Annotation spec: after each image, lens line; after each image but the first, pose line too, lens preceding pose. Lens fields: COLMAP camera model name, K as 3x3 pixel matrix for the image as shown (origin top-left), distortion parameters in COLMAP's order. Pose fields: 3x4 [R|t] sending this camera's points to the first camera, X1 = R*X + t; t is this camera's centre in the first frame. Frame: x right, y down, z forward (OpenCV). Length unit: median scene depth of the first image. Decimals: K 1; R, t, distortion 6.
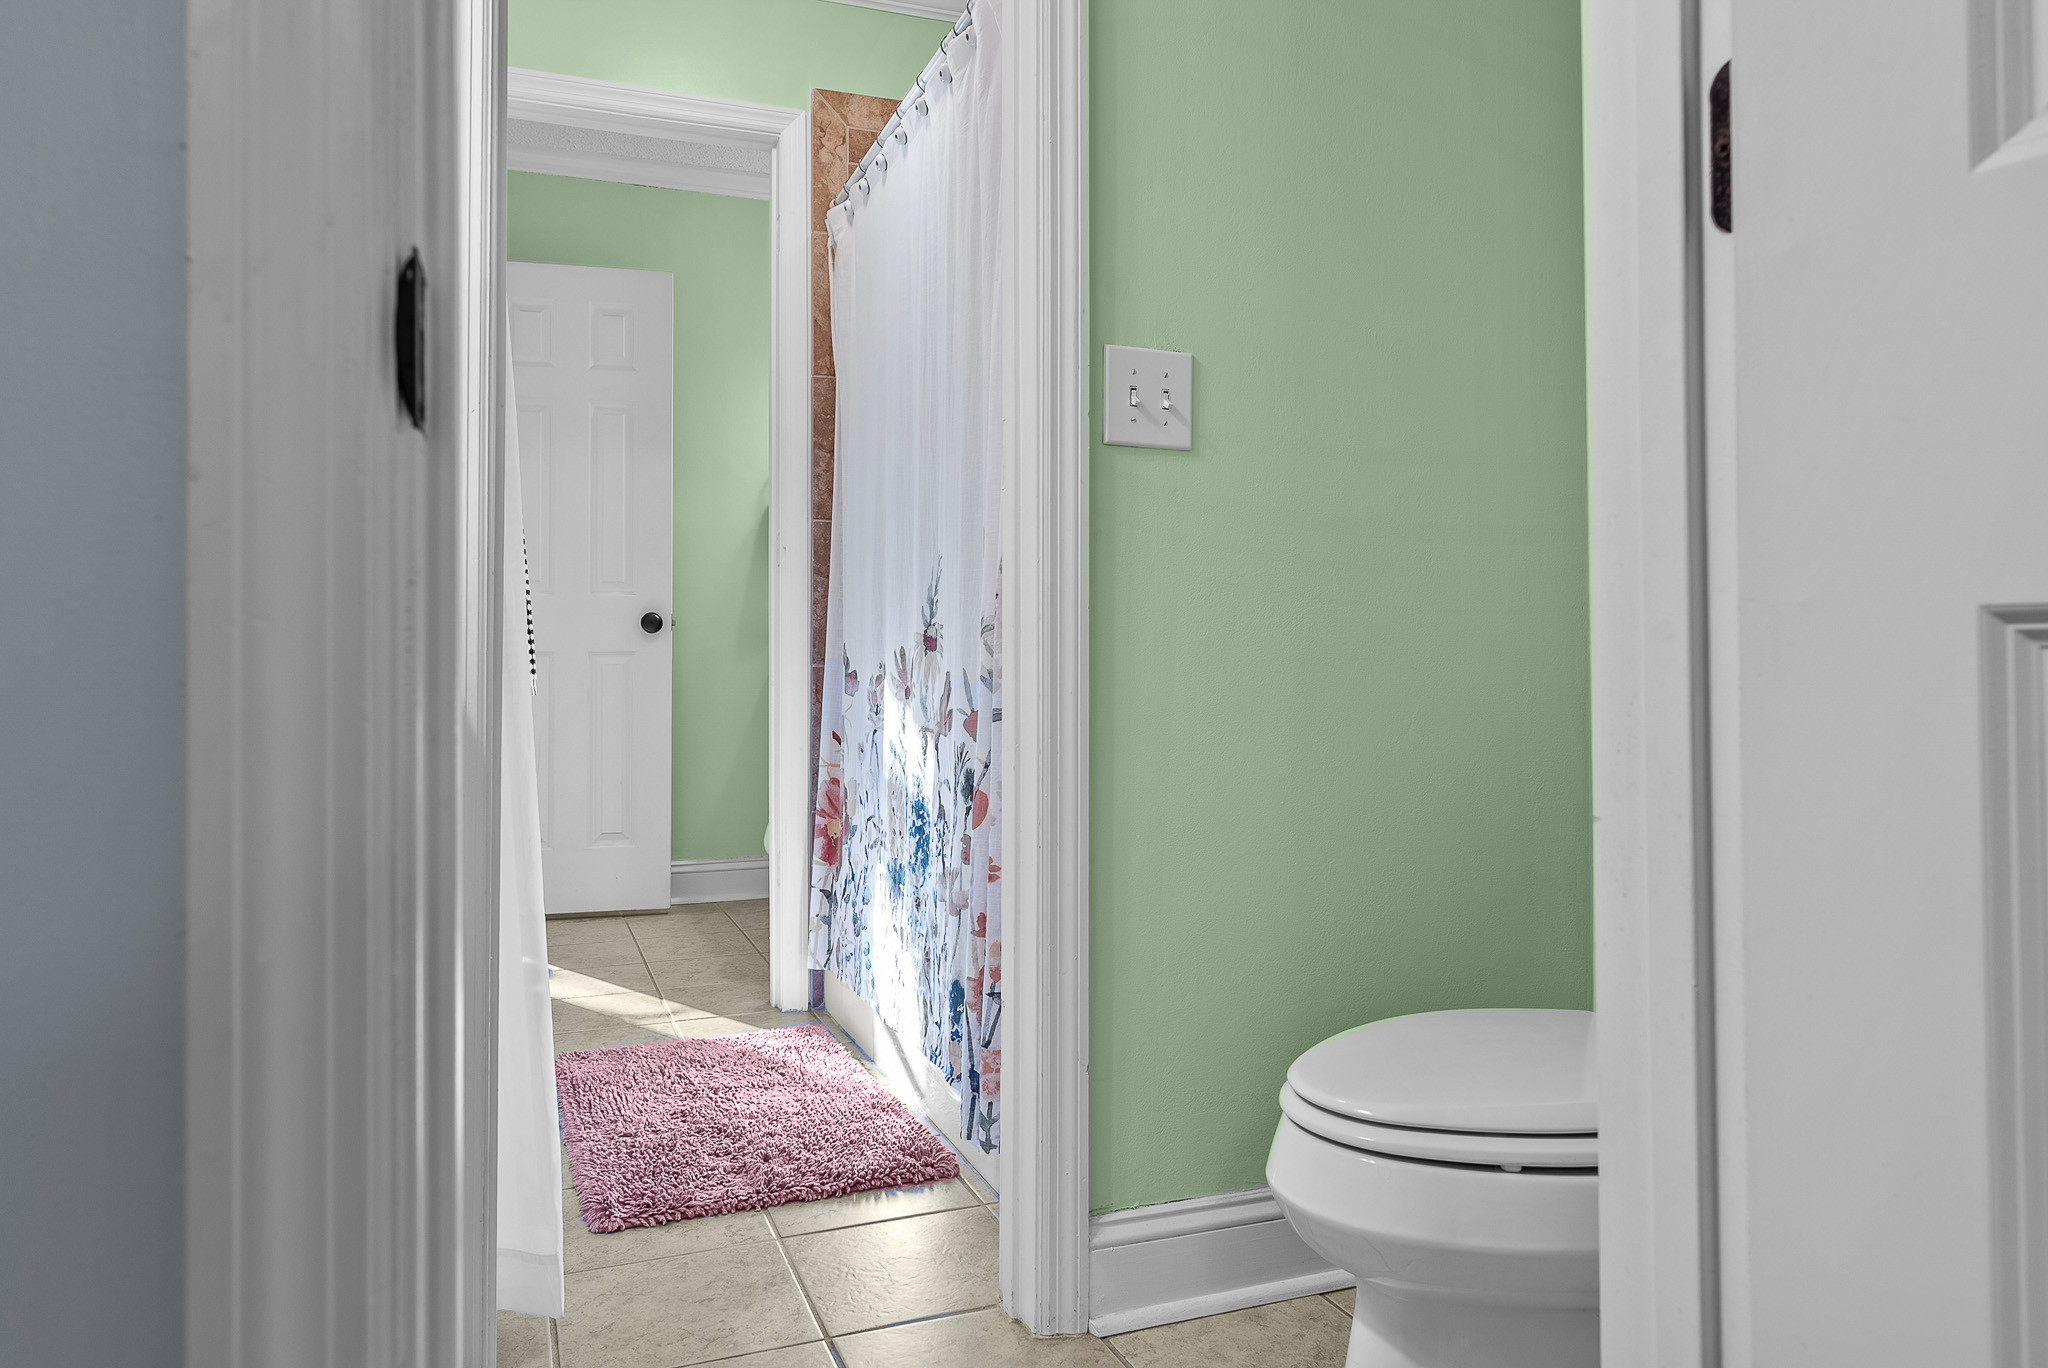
lens RADIAL K [[1378.1, 0, 1028.6], [0, 1378.1, 680.1], [0, 0, 1]] dist [0.000499, -0.000128]
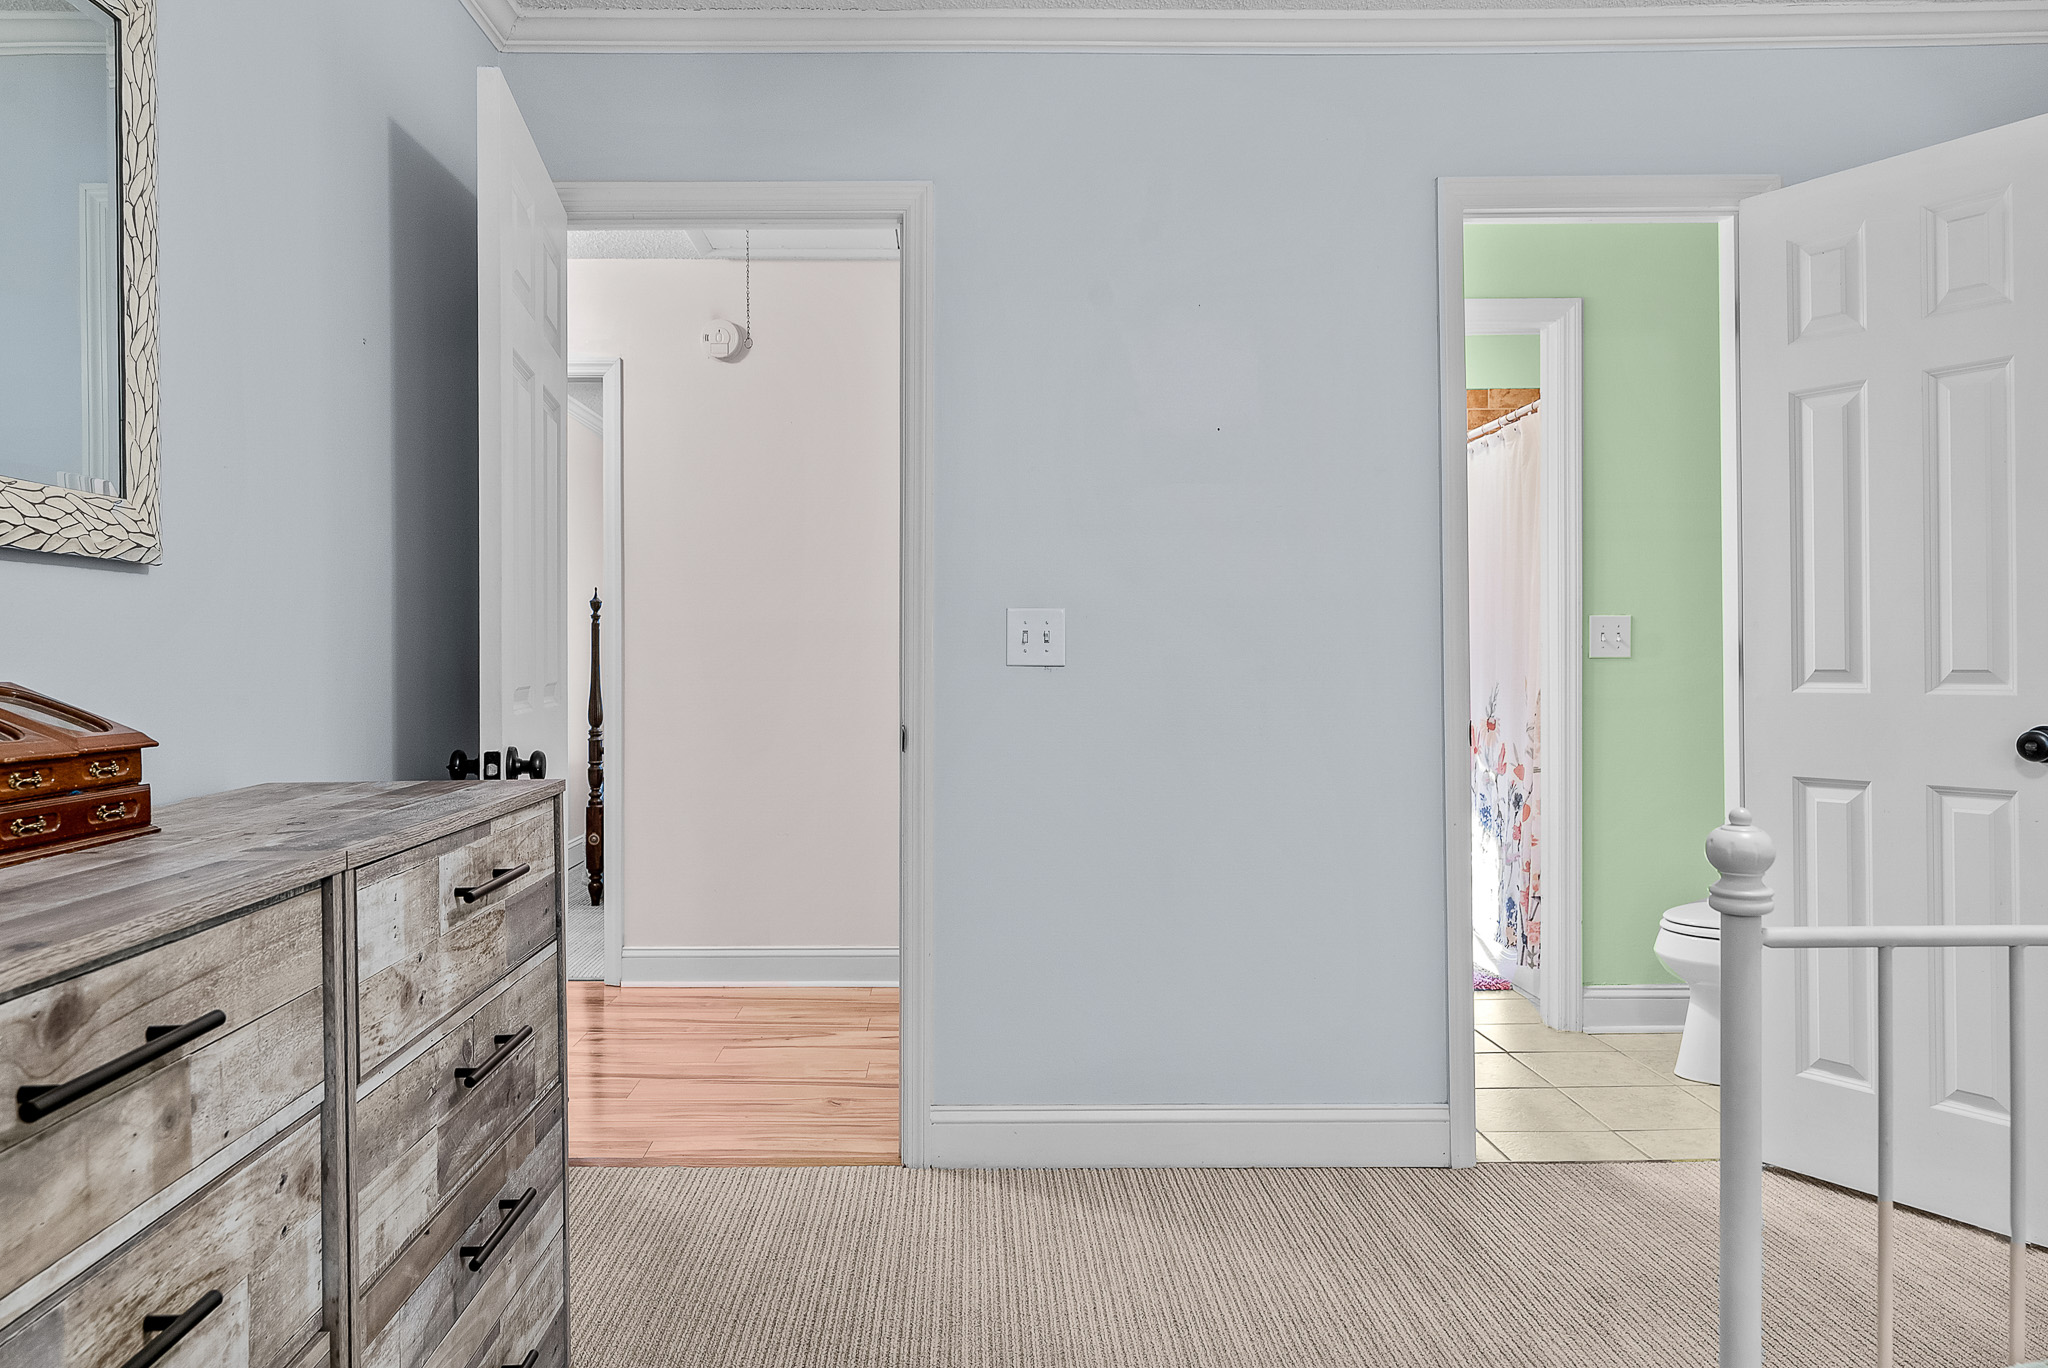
lens RADIAL K [[1364.7, 0, 1016.8], [0, 1364.7, 686.7], [0, 0, 1]] dist [-0.000618, 0.000448]
pose [[0.942209, -0.001073, -0.335023, -0.073847], [0.002120, 0.999994, 0.002762, -0.114251], [0.335018, -0.003312, 0.942206, -1.311183]]
